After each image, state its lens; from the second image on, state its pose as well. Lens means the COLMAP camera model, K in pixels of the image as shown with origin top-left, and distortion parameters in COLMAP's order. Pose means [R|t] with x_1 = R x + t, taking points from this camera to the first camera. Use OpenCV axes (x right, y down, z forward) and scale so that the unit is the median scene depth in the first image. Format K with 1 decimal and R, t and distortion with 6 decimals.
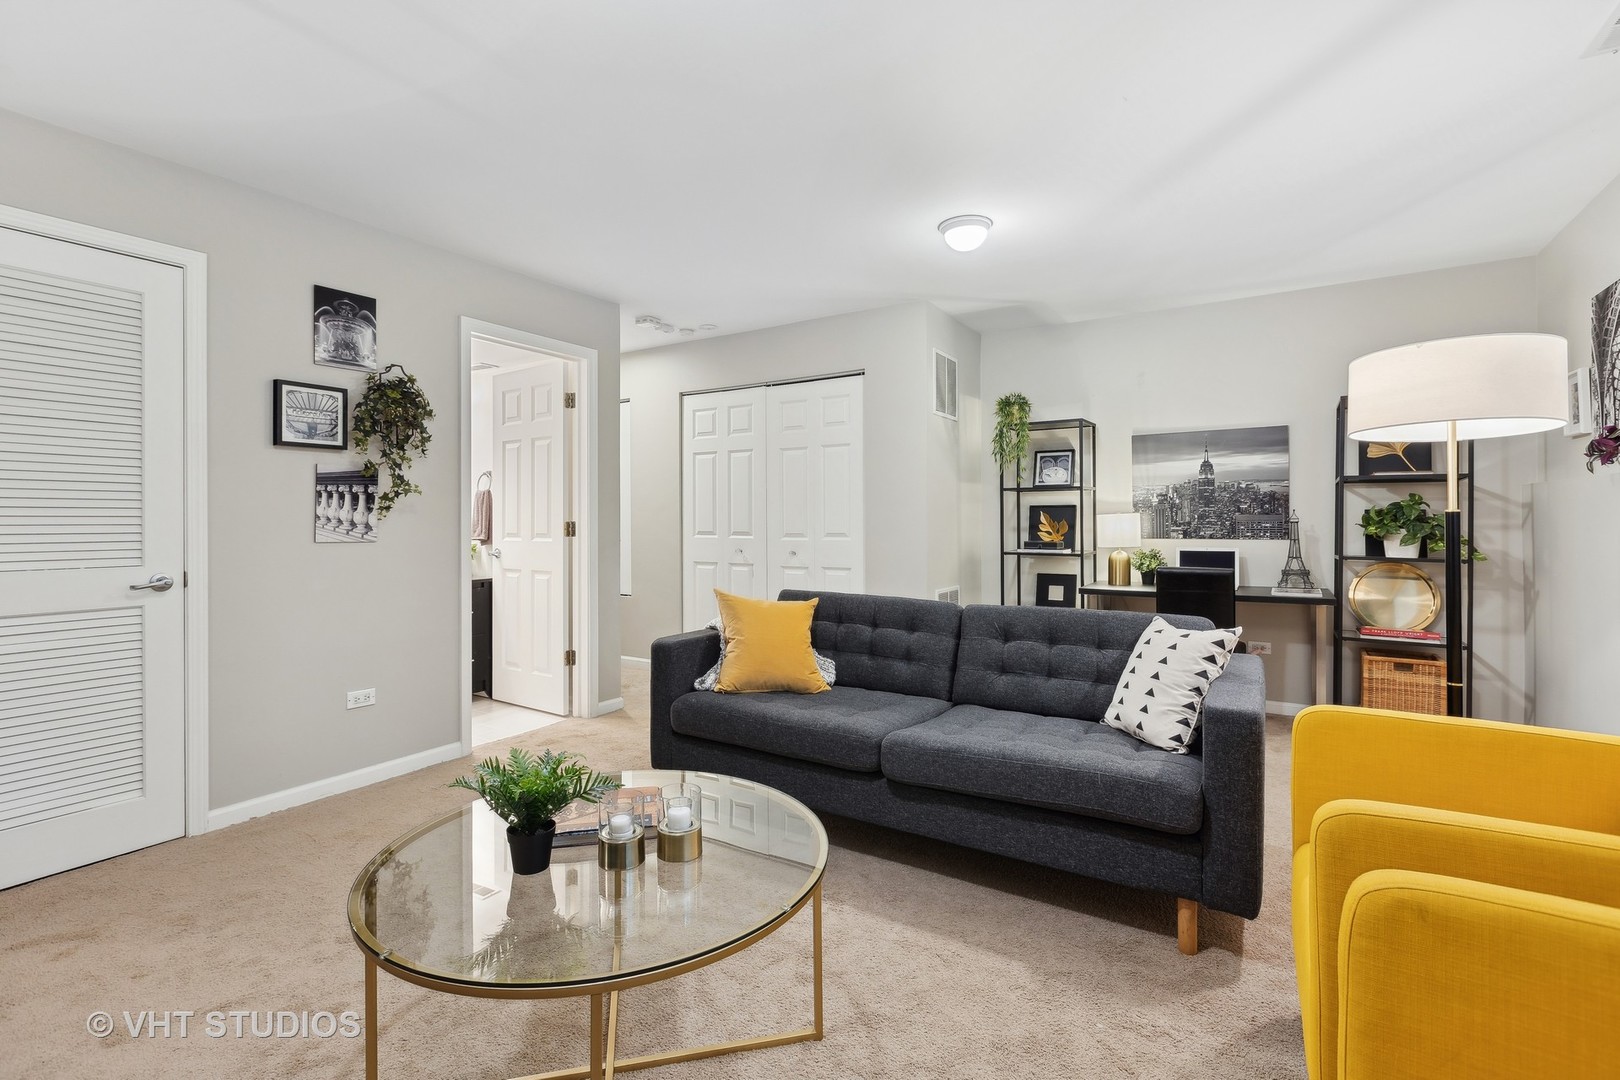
lens RADIAL K [[735.1, 0, 822.3], [0, 735.1, 538.9], [0, 0, 1]] dist [0.009831, 0.000024]
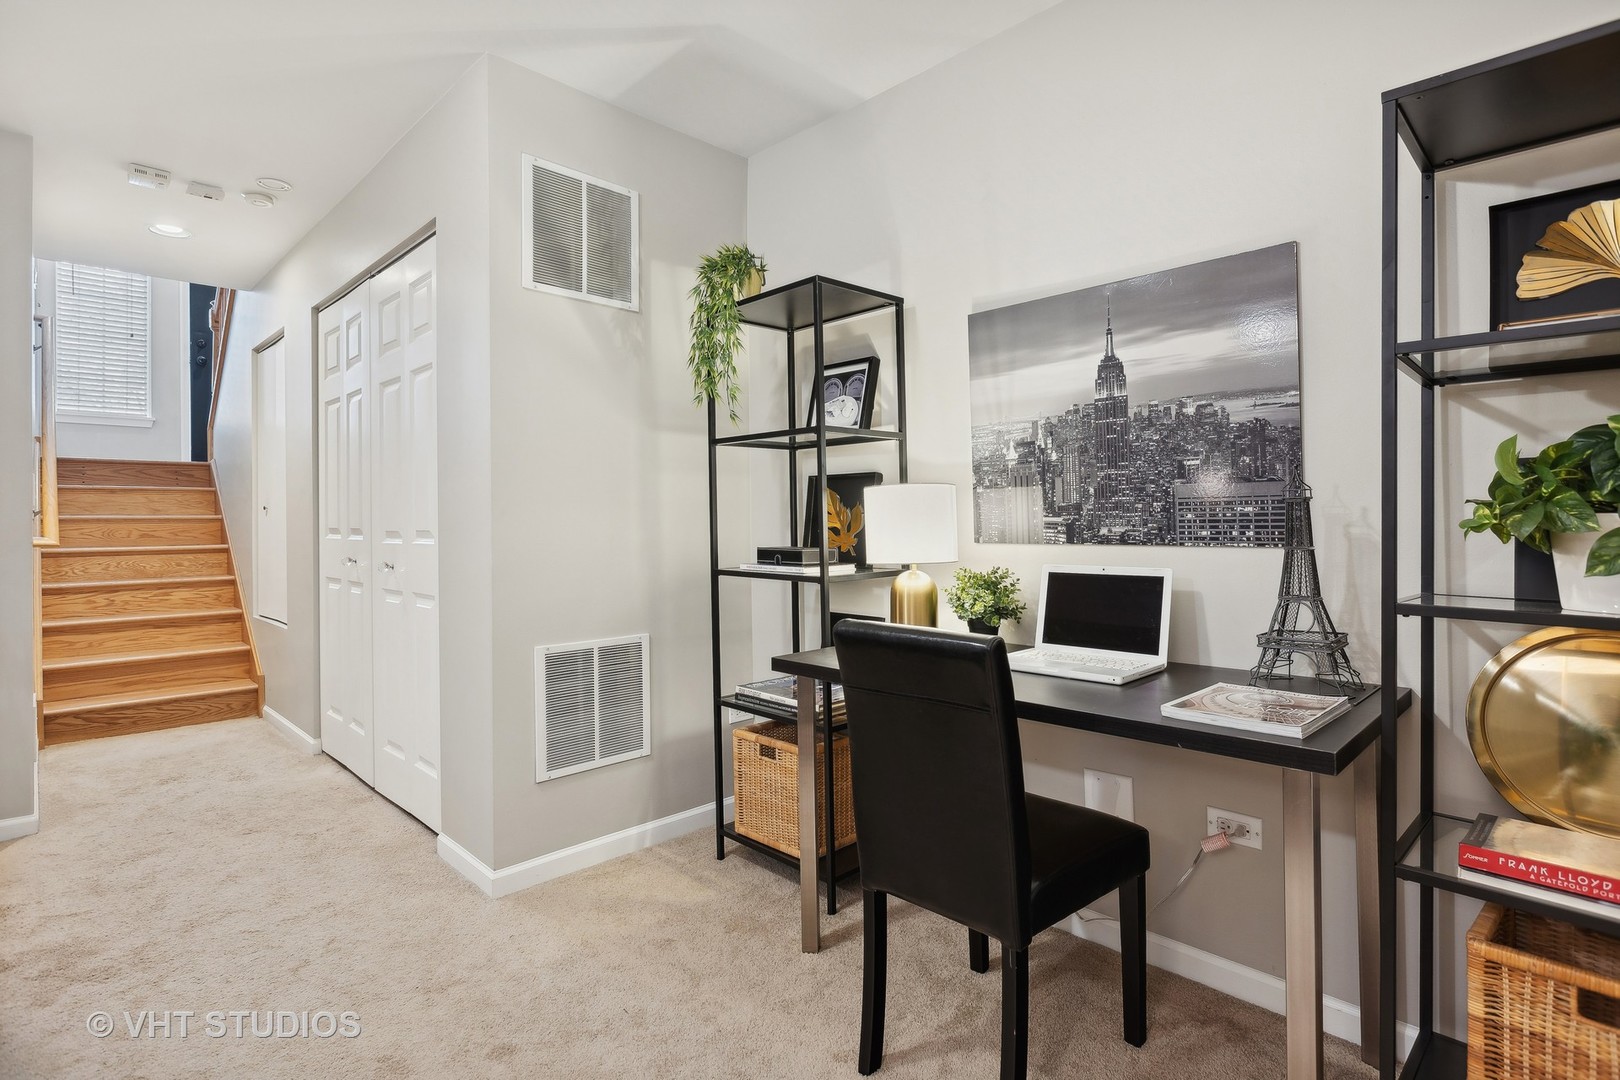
lens RADIAL K [[819.7, 0, 794.5], [0, 819.7, 527.0], [0, 0, 1]] dist [-0.002855, -0.000252]
pose [[0.971670, 0.000435, -0.236340, 0.457945], [-0.003960, 0.999888, -0.014440, -0.002572], [0.236308, 0.014967, 0.971563, 0.513937]]
